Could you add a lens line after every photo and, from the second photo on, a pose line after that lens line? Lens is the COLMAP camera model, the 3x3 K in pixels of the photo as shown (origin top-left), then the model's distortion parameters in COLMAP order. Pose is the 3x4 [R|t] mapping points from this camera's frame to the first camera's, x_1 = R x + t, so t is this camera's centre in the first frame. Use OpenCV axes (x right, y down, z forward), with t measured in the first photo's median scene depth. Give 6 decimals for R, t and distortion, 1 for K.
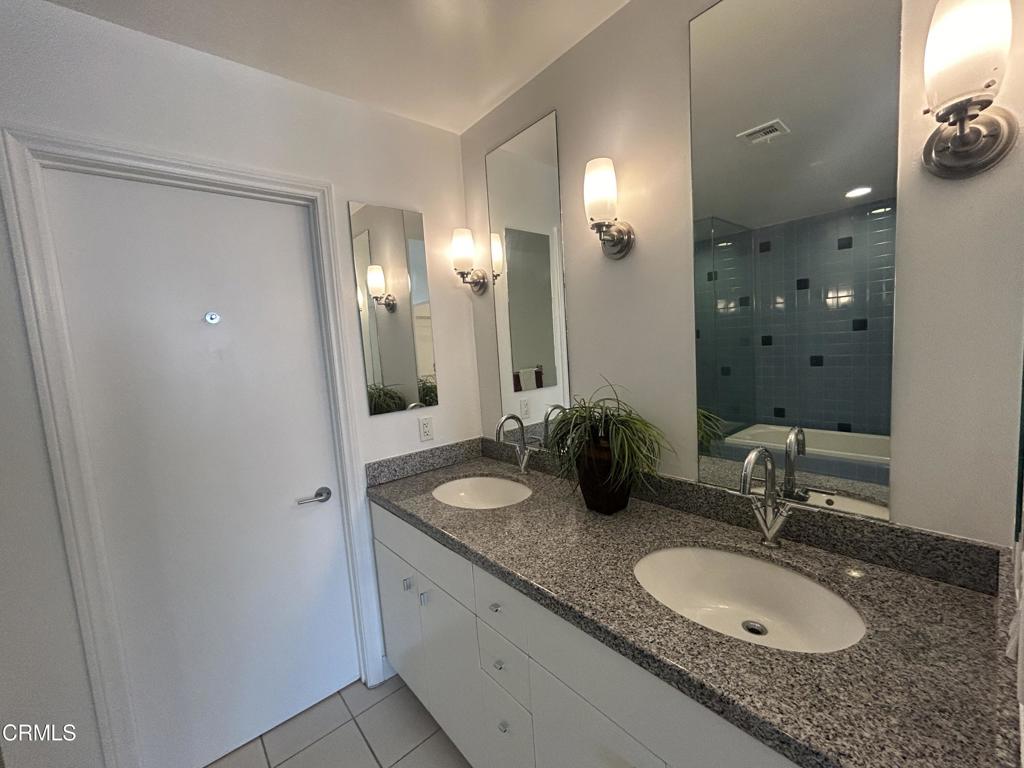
lens RADIAL K [[418.2, 0, 512.0], [0, 418.2, 384.0], [0, 0, 1]] dist [0.001286, 0.000016]
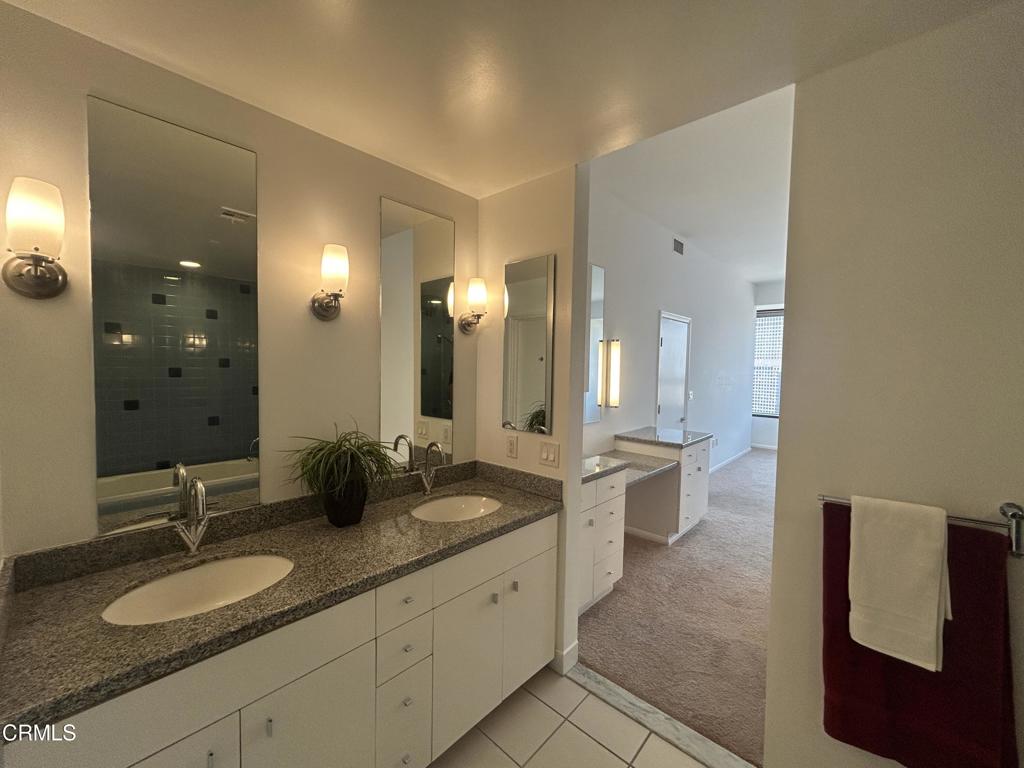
lens RADIAL K [[418.2, 0, 512.0], [0, 418.2, 384.0], [0, 0, 1]] dist [0.001286, 0.000016]
pose [[-0.128717, 0.017609, 0.991525, -1.104095], [0.085888, 0.996283, -0.006544, -0.057296], [-0.987955, 0.084318, -0.129751, 0.675085]]
